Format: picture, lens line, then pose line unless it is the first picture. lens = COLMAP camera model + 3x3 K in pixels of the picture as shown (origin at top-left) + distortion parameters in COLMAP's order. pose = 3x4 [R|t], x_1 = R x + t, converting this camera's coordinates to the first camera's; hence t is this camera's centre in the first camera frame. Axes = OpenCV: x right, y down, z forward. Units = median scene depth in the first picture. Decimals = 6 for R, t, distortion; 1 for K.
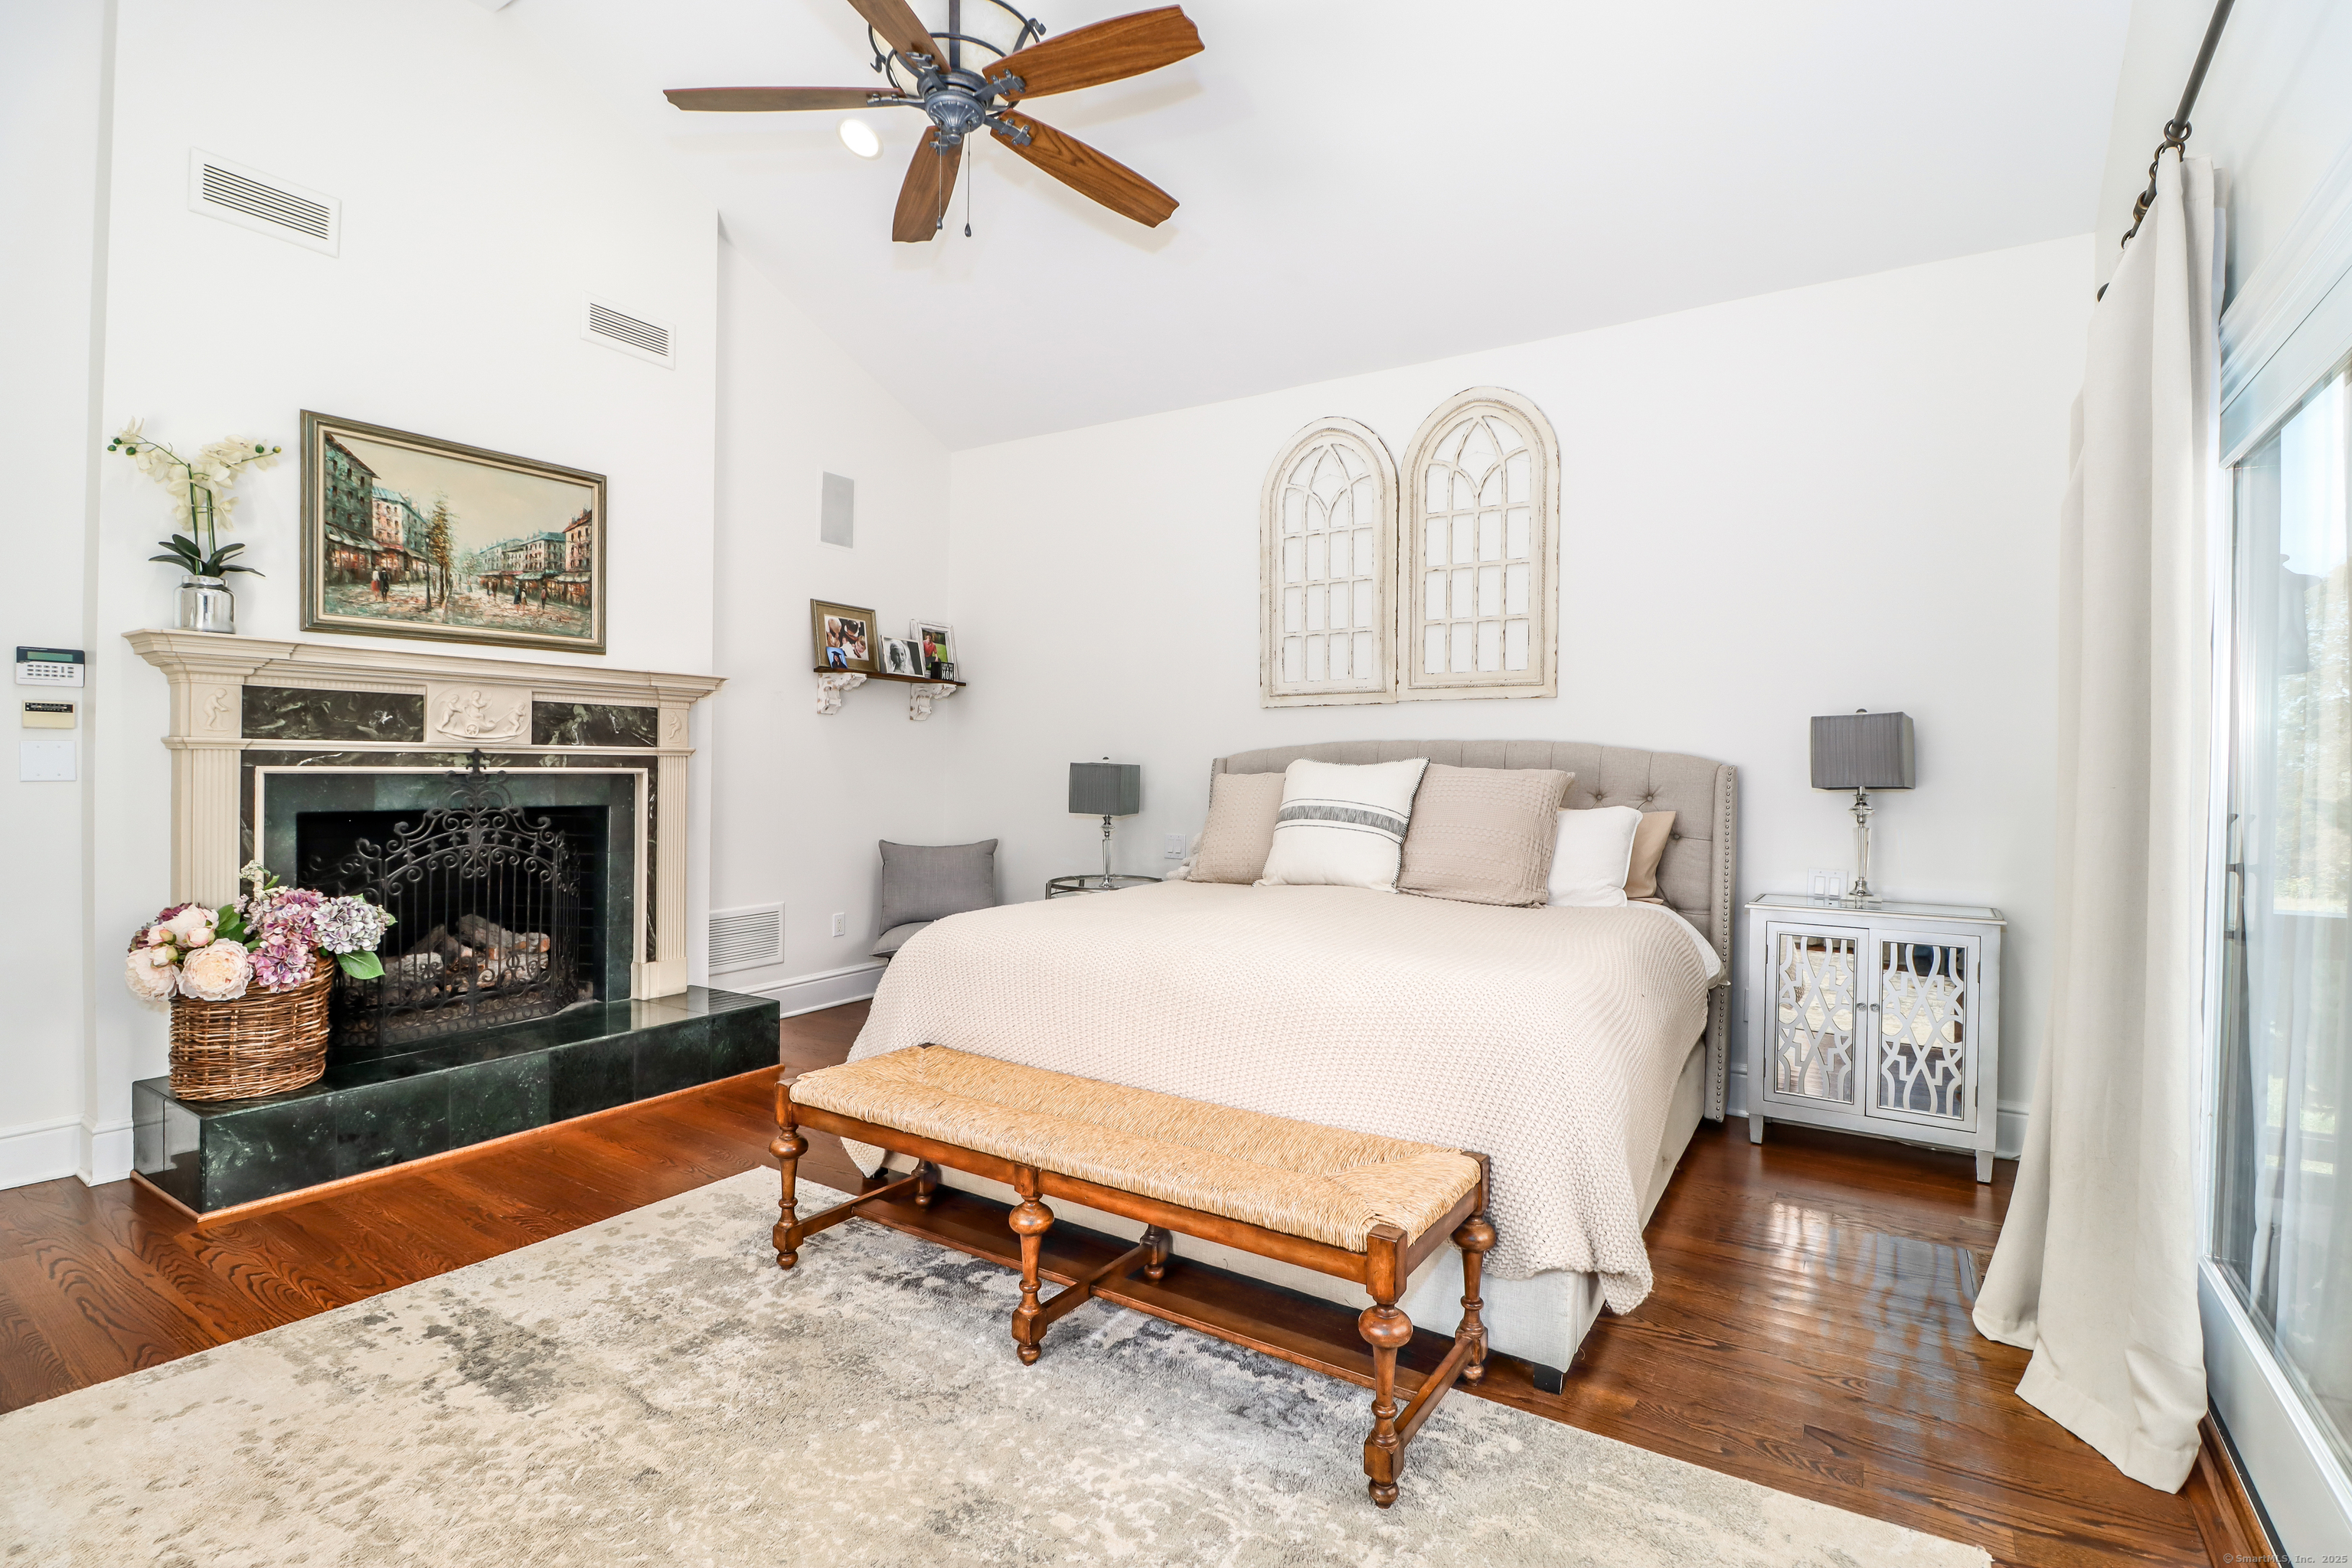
lens RADIAL K [[1099.7, 0, 1179.9], [0, 1099.7, 777.4], [0, 0, 1]] dist [-0.008159, -0.008403]
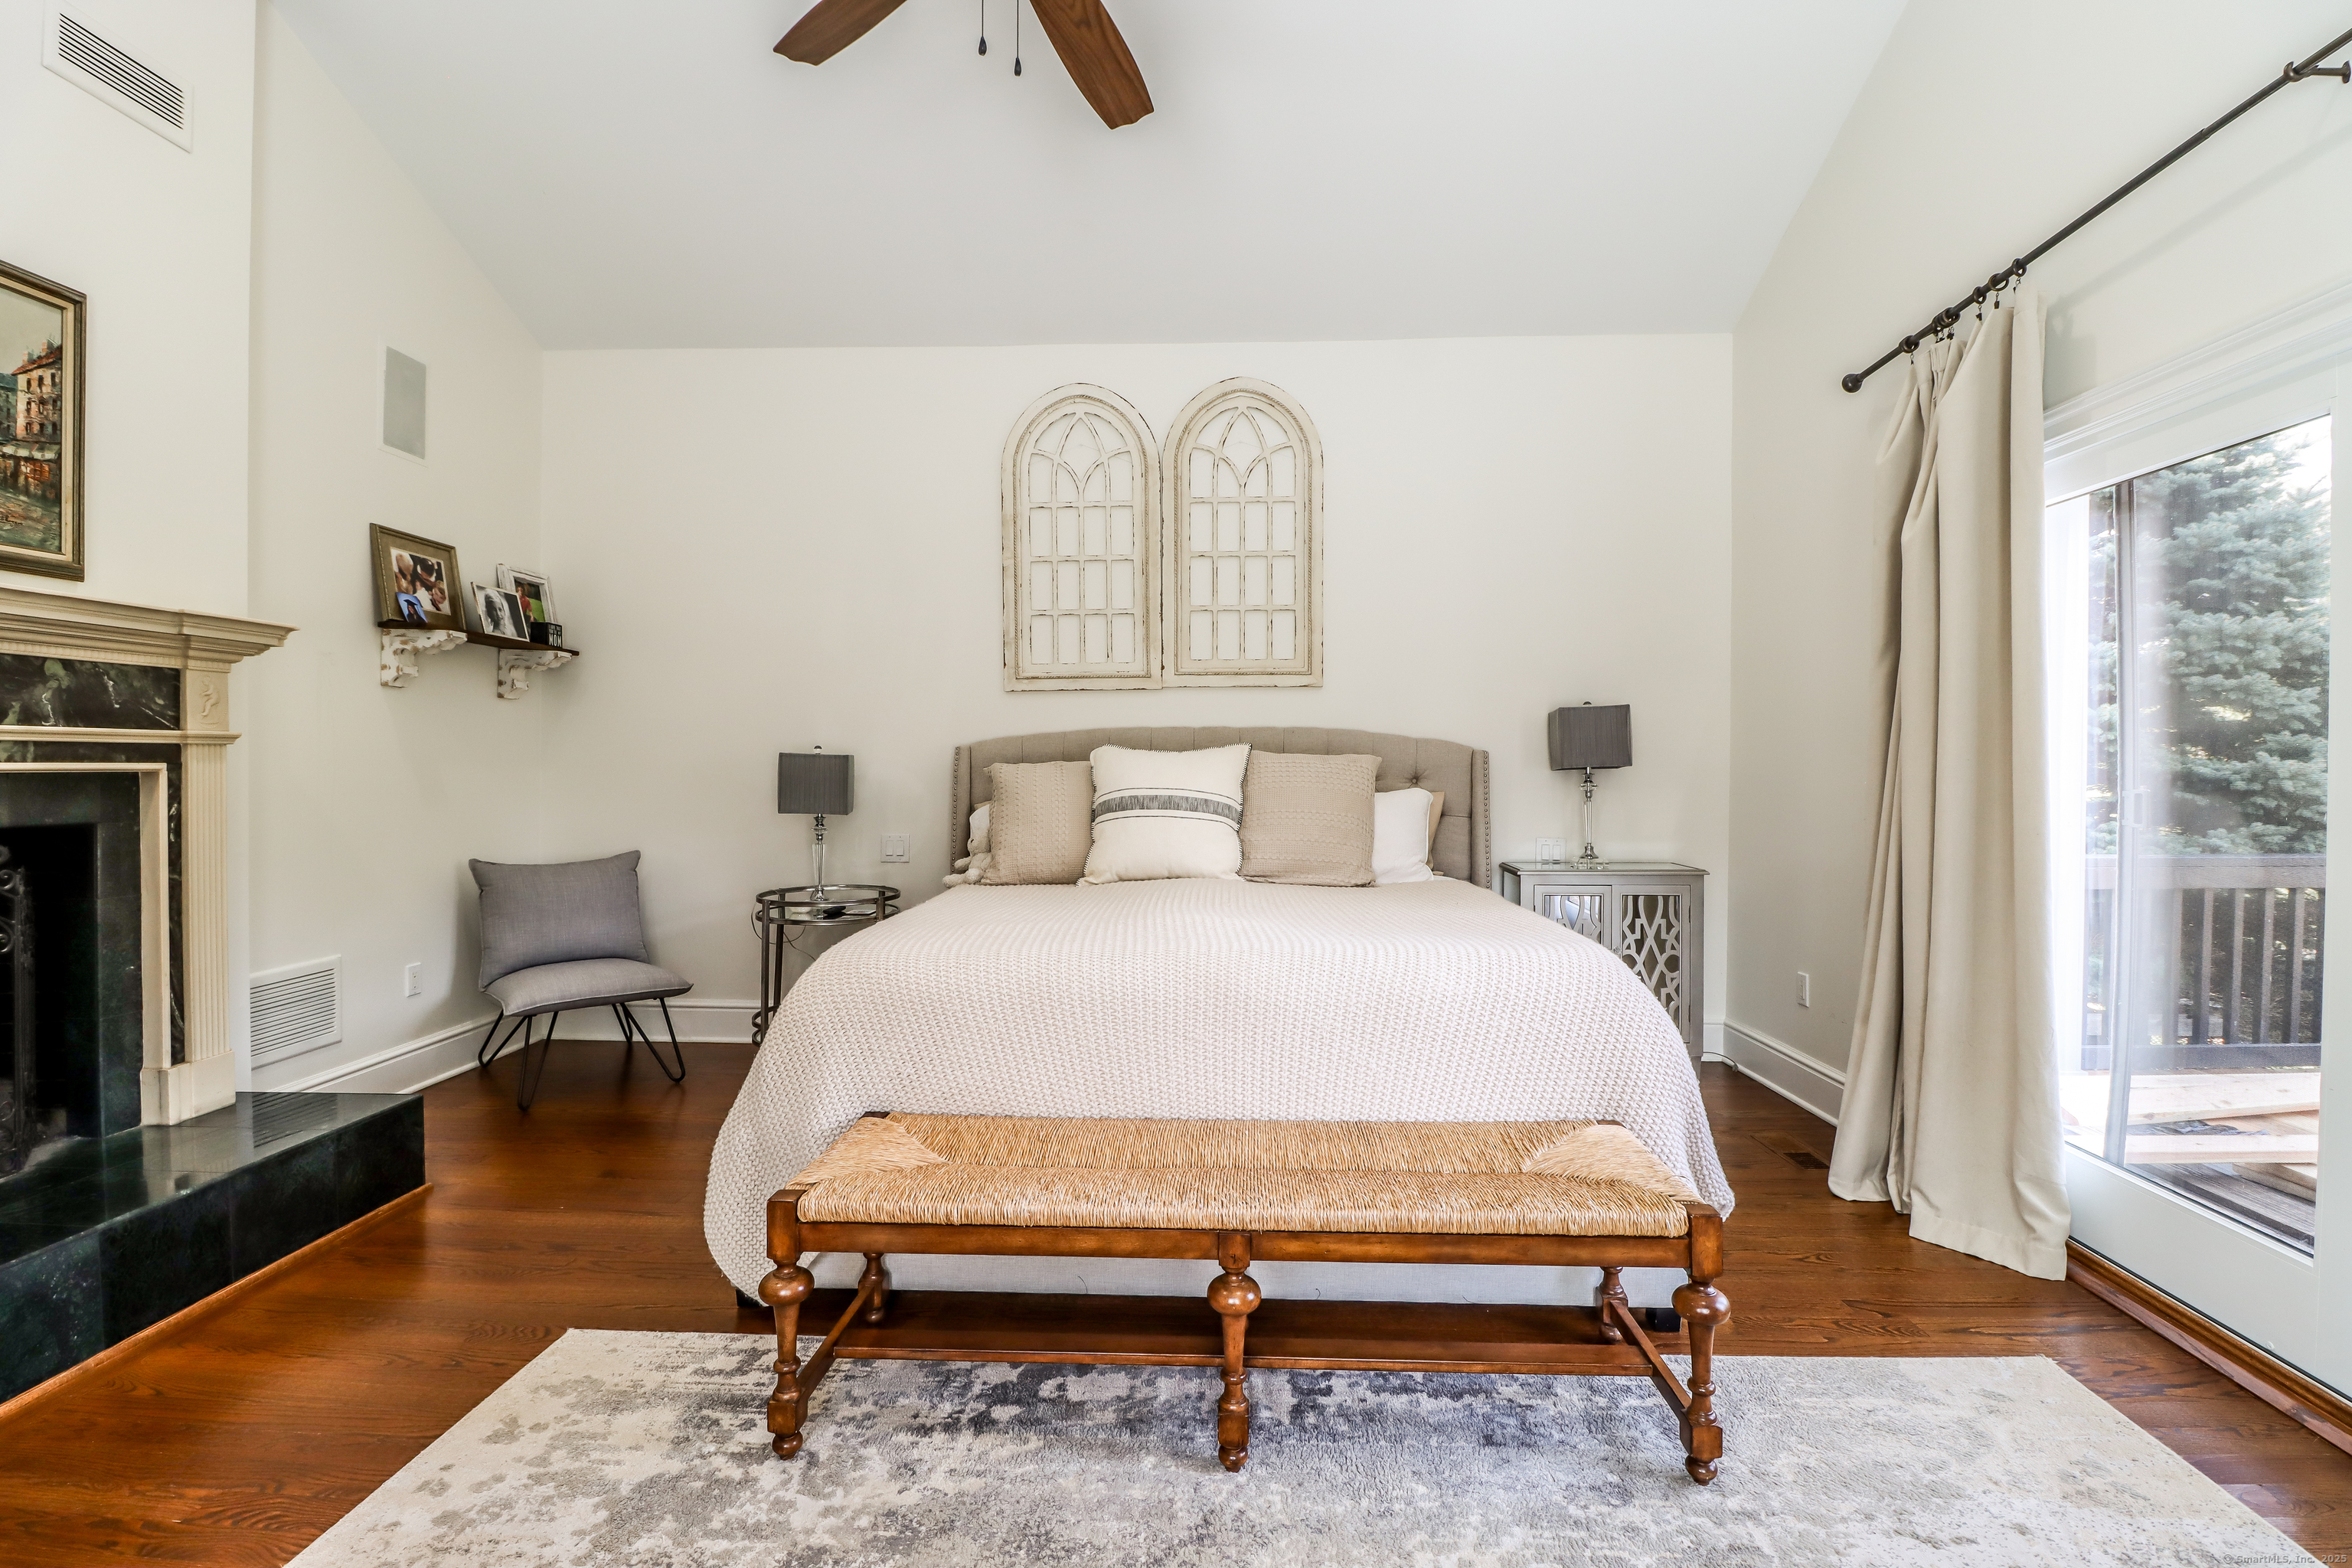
lens RADIAL K [[1099.7, 0, 1188.5], [0, 1099.7, 778.1], [0, 0, 1]] dist [-0.008159, -0.008403]
pose [[0.863715, -0.016590, 0.503707, -0.300685], [0.013555, 0.999861, 0.009688, 0.002542], [-0.503798, -0.001540, 0.863820, 0.159359]]
